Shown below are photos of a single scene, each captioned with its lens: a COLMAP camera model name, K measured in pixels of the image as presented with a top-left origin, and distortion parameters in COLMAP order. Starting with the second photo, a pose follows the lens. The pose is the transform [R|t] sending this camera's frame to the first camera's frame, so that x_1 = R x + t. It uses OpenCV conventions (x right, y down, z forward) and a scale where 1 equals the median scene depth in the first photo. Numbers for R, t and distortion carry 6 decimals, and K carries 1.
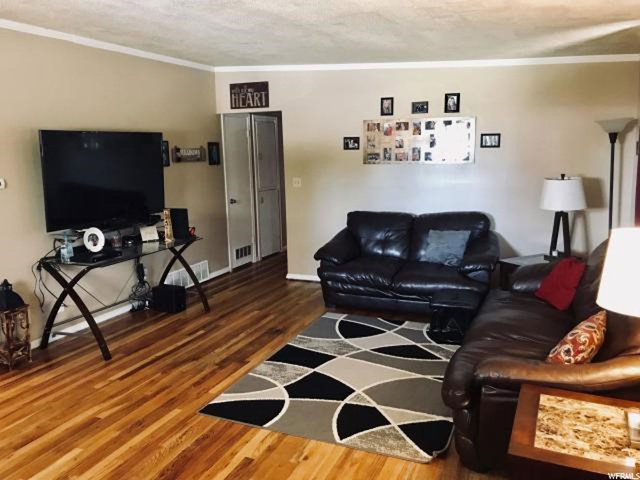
lens RADIAL K [[526.1, 0, 320.8], [0, 526.1, 230.1], [0, 0, 1]] dist [0.062667, -0.124722]
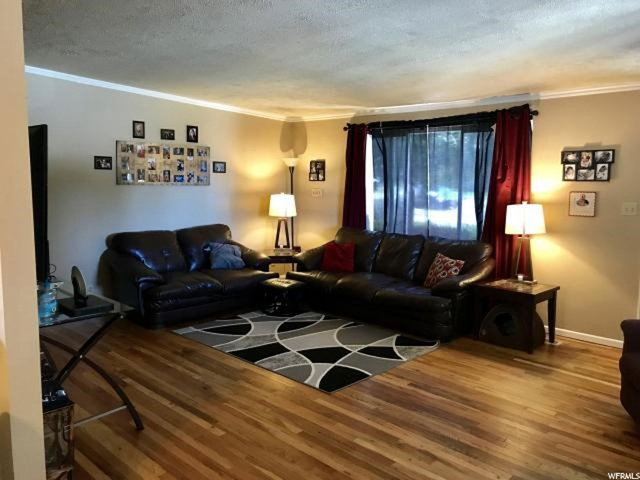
lens RADIAL K [[526.1, 0, 320.8], [0, 526.1, 230.1], [0, 0, 1]] dist [0.062667, -0.124722]
pose [[0.350566, -0.071823, 0.933780, -0.842221], [0.118509, 0.992442, 0.031844, -0.033677], [-0.929010, 0.099497, 0.356428, 0.364956]]
